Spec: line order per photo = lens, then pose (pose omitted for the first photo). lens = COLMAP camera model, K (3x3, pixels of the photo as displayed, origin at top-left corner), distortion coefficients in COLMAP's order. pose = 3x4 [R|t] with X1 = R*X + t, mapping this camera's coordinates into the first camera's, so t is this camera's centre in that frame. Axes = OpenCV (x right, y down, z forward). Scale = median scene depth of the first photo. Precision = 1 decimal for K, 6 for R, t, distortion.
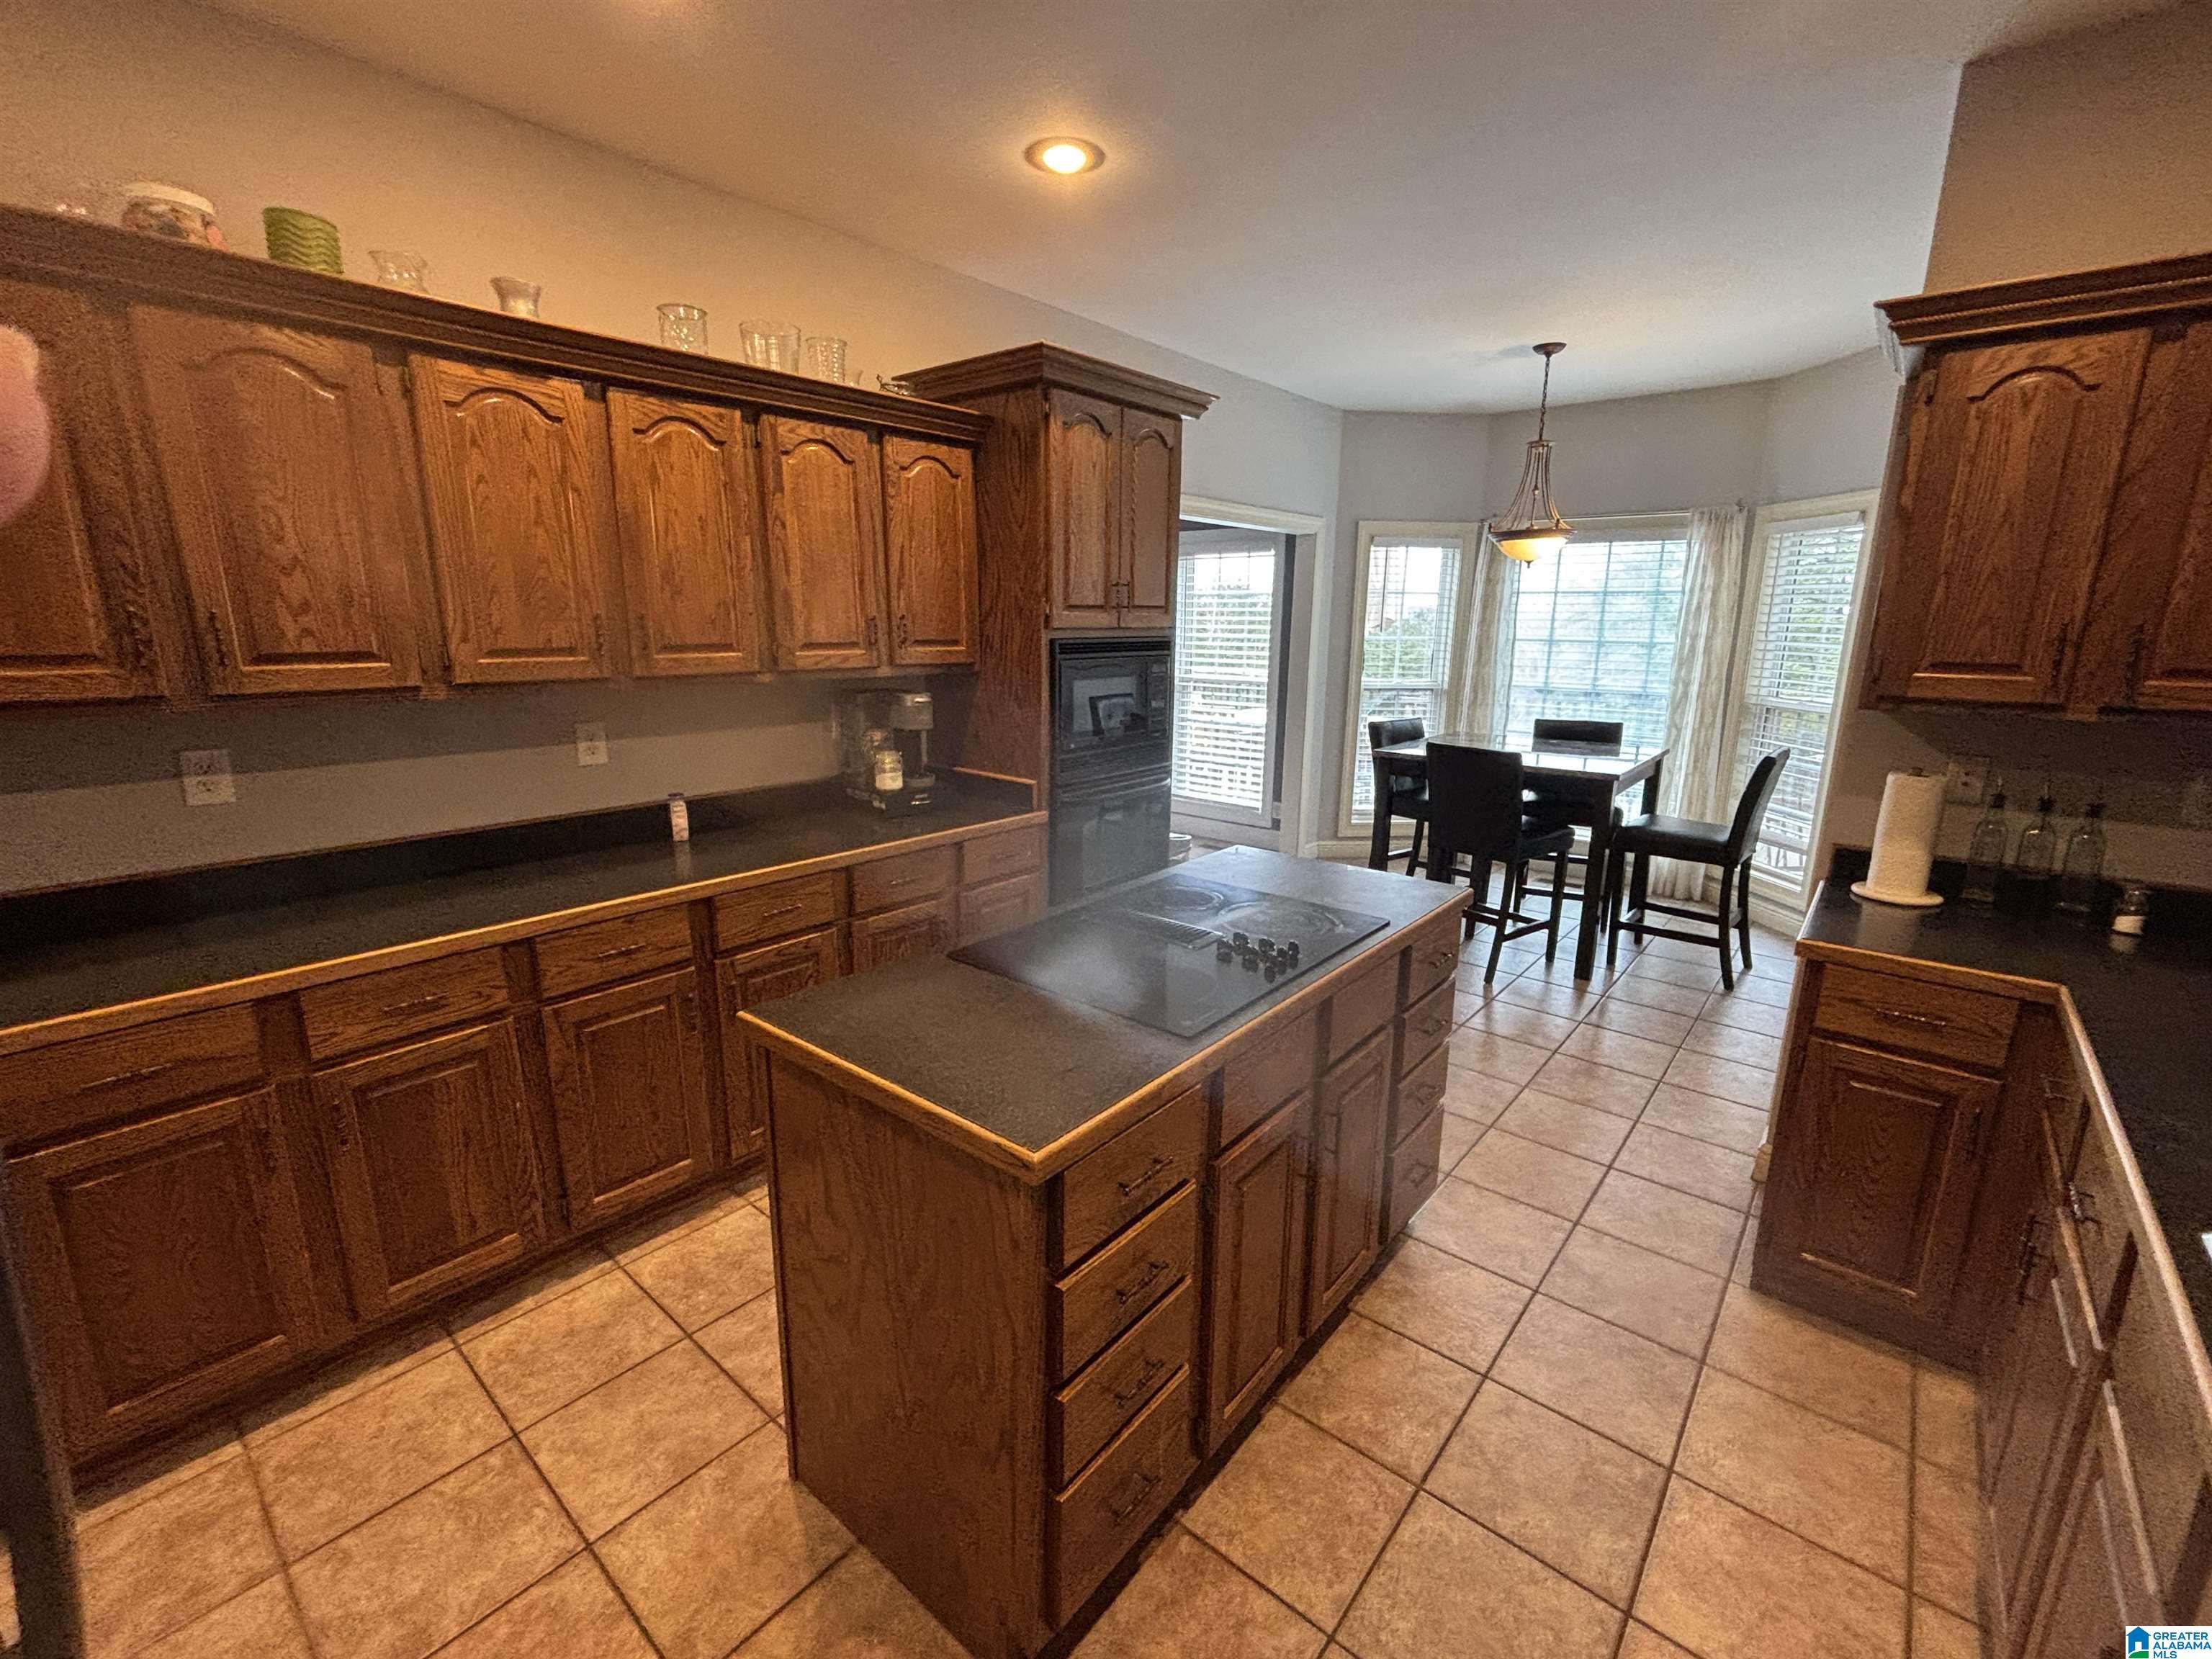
lens RADIAL K [[946.8, 0, 1121.9], [0, 946.8, 832.8], [0, 0, 1]] dist [-0.001330, 0.001205]
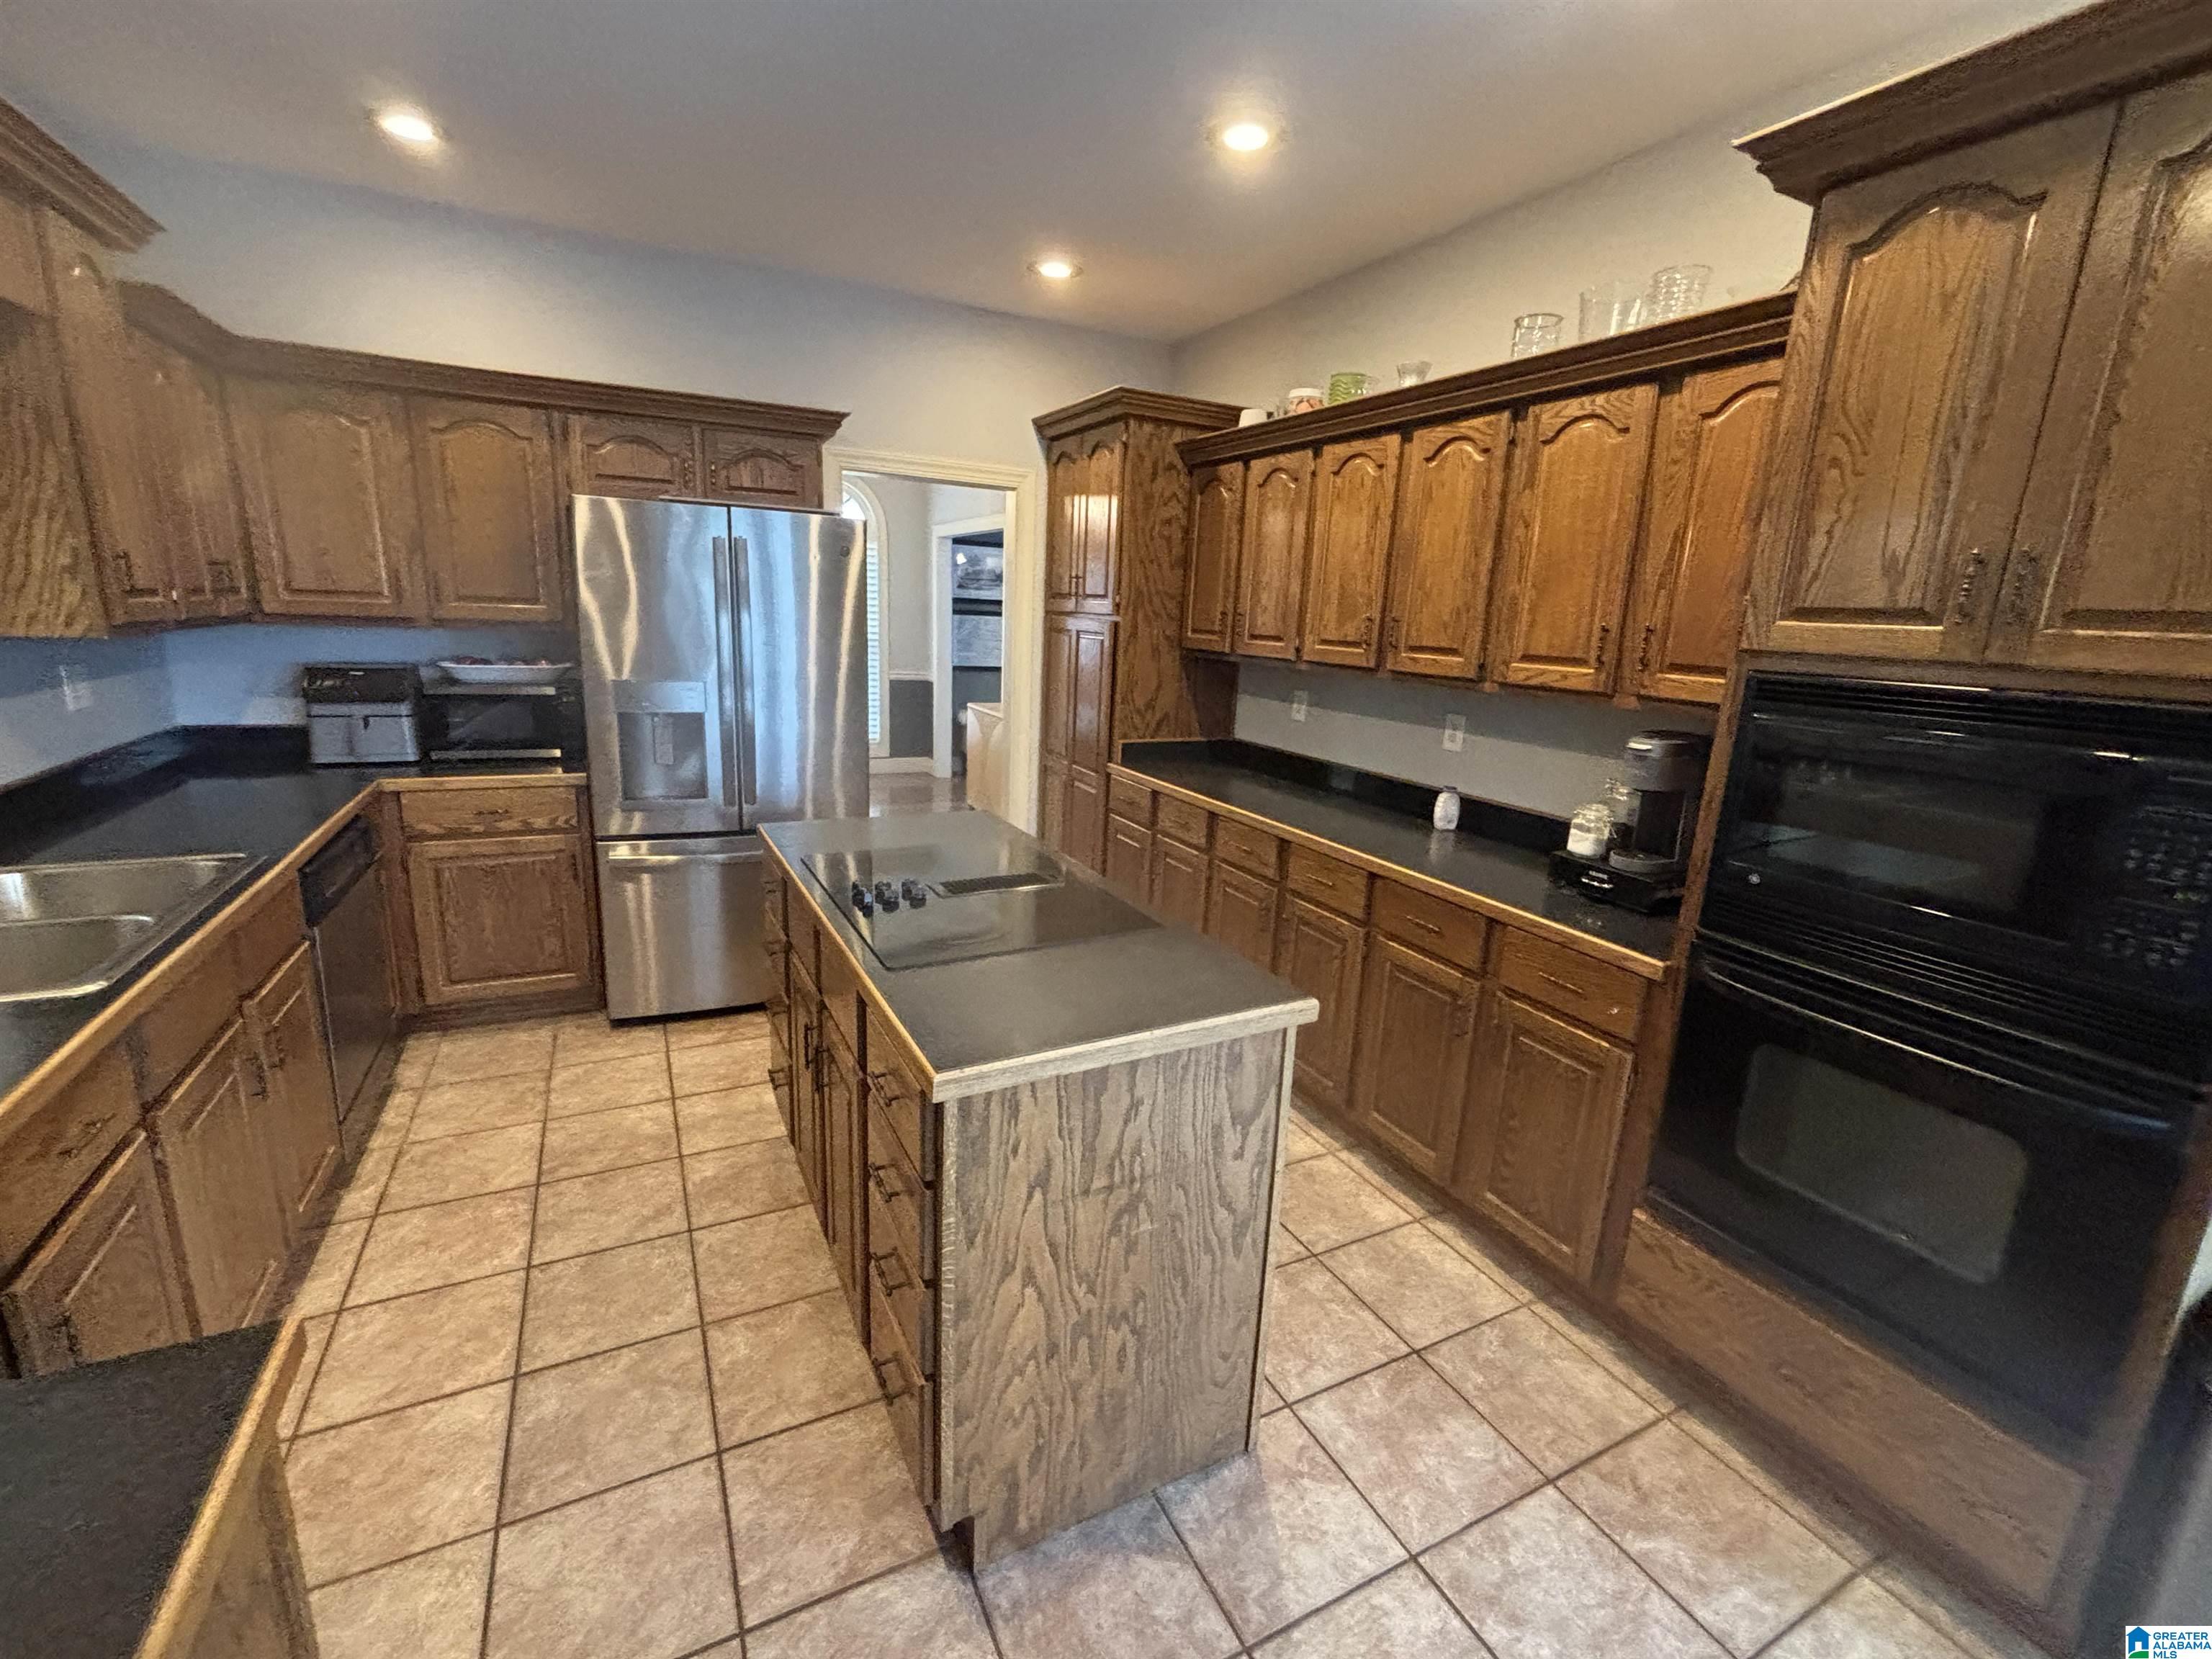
lens RADIAL K [[946.8, 0, 1097.4], [0, 946.8, 829.9], [0, 0, 1]] dist [-0.001330, 0.001205]
pose [[-0.398370, 0.188823, -0.897579, 0.735610], [-0.247611, 0.920109, 0.303459, -0.246378], [0.883171, 0.343140, -0.319789, 1.109877]]
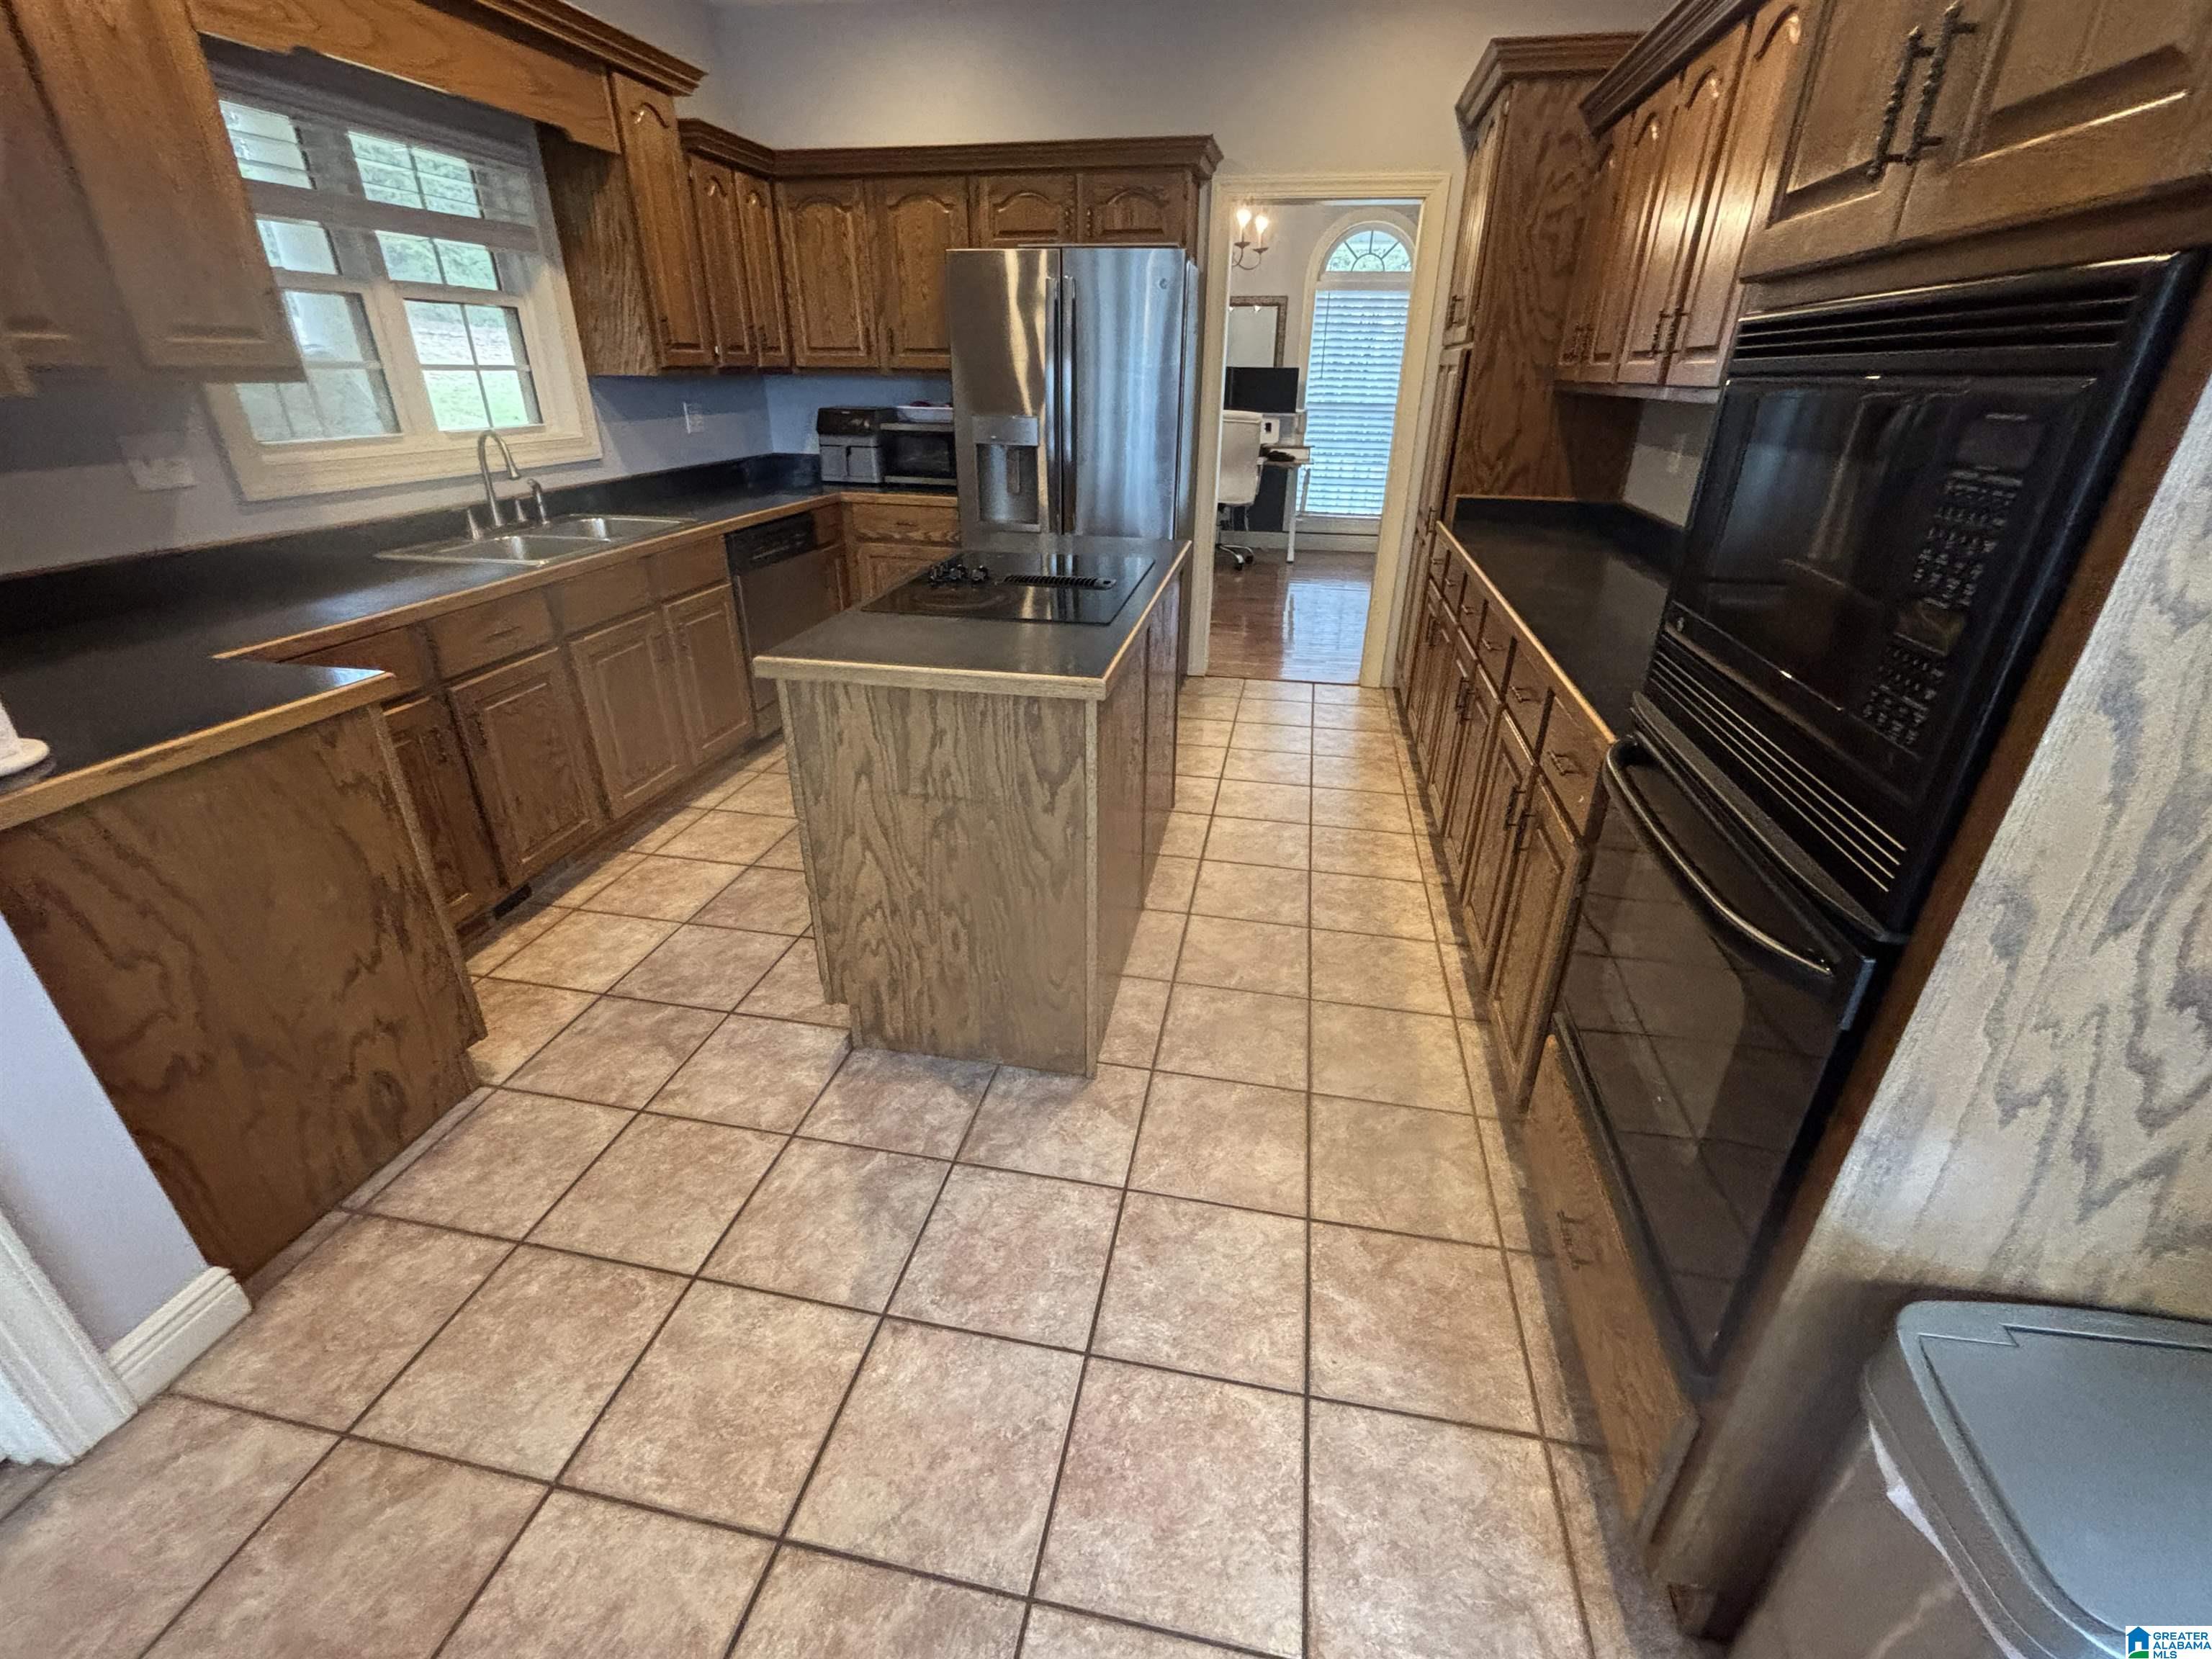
lens RADIAL K [[946.8, 0, 1103.6], [0, 946.8, 824.1], [0, 0, 1]] dist [-0.001330, 0.001205]
pose [[-0.878549, 0.194525, -0.436248, 0.443712], [-0.120068, 0.794052, 0.595874, -0.303432], [0.462316, 0.575884, -0.674257, 1.586038]]
